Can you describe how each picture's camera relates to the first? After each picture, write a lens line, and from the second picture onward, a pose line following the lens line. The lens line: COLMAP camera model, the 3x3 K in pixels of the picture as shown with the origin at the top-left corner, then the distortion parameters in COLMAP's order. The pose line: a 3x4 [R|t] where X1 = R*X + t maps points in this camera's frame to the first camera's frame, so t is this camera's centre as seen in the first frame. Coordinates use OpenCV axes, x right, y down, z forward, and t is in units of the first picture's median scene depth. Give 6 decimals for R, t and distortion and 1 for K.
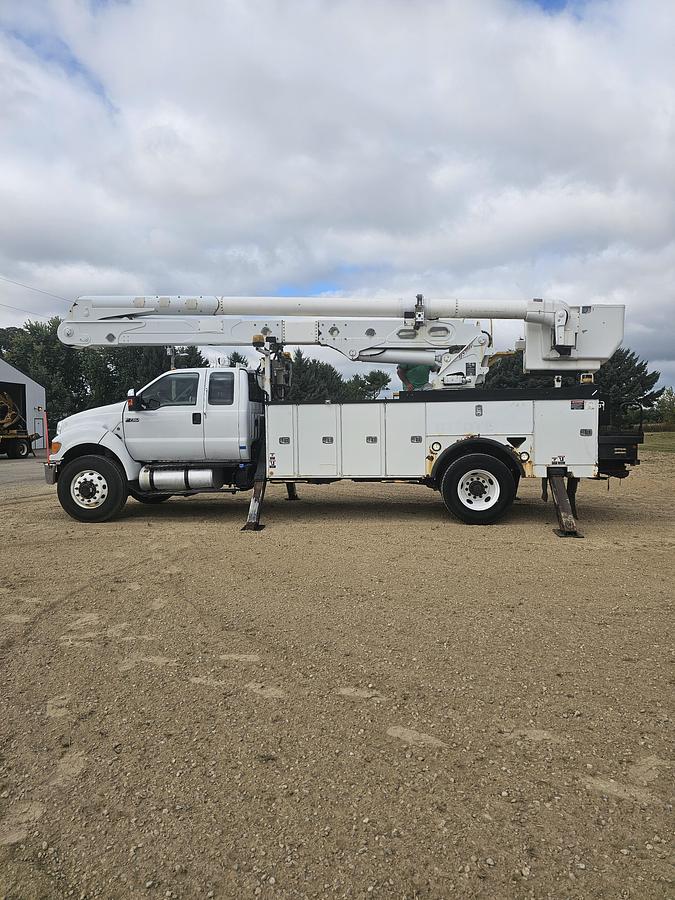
lens RADIAL K [[593.0, 0, 360.4], [0, 593.0, 438.0], [0, 0, 1]] dist [0.065200, -0.000603]
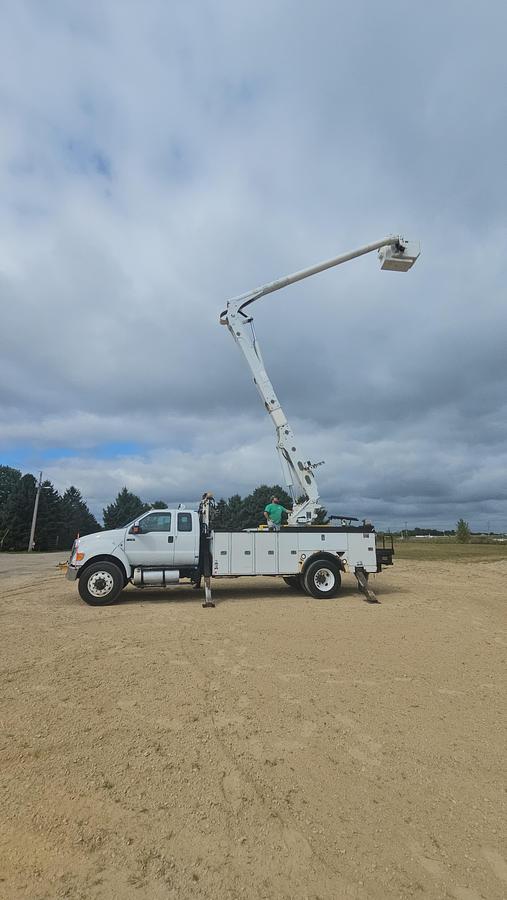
lens RADIAL K [[357.5, 0, 251.0], [0, 357.5, 451.5], [0, 0, 1]] dist [0.003080, -0.001228]
pose [[0.953553, 0.082397, 0.289738, -0.375547], [-0.007674, 0.968194, -0.250084, -0.022091], [-0.301129, 0.236244, 0.923856, -0.093894]]
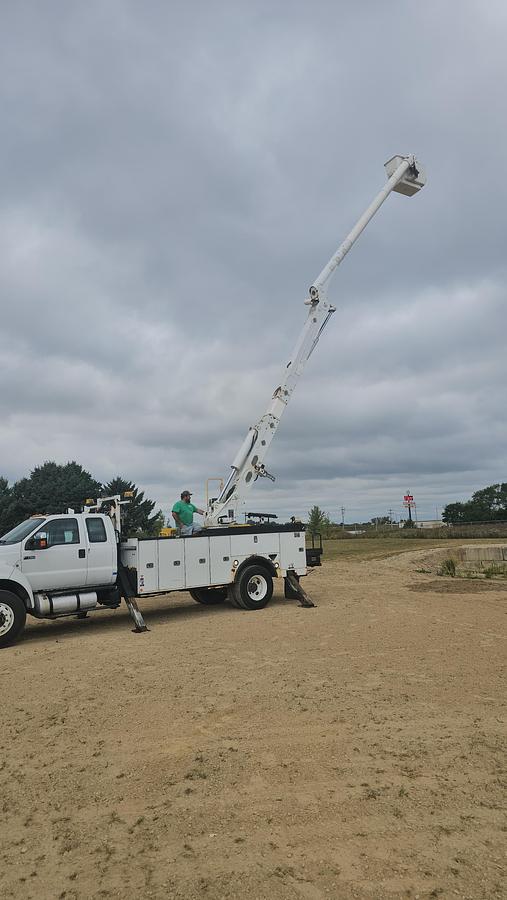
lens RADIAL K [[586.9, 0, 258.0], [0, 586.9, 445.8], [0, 0, 1]] dist [0.061874, -0.021216]
pose [[0.735560, 0.072607, 0.673557, -0.889431], [0.055648, 0.984405, -0.166885, -0.027561], [-0.675170, 0.160236, 0.720049, -0.243504]]
